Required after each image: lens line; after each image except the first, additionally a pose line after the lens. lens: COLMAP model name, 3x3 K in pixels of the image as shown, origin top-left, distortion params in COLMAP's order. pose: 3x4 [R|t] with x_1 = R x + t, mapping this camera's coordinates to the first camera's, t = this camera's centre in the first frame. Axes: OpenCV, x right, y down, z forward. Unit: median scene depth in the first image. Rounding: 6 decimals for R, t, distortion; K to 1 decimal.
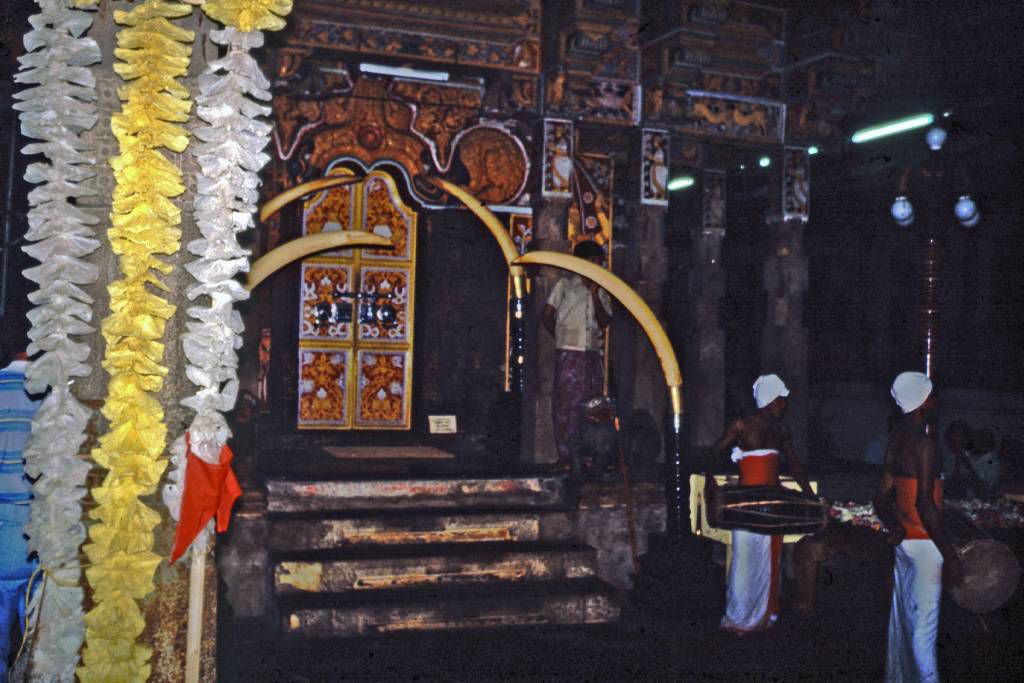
lens RADIAL K [[1088.4, 0, 512.0], [0, 1088.4, 341.5], [0, 0, 1]] dist [-0.148331, 0.259343]
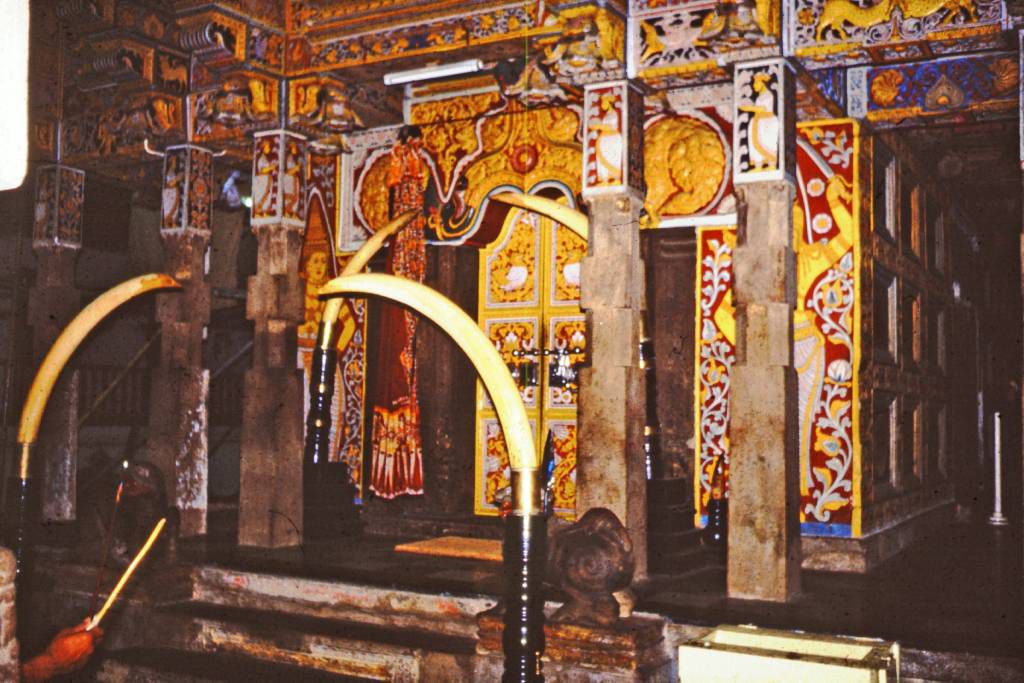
lens RADIAL K [[1088.4, 0, 512.0], [0, 1088.4, 341.5], [0, 0, 1]] dist [-0.148331, 0.259343]
pose [[0.659519, -0.063661, -0.748987, 0.458217], [0.009682, 0.997044, -0.076219, 0.011142], [0.751625, 0.043016, 0.658186, 0.450470]]
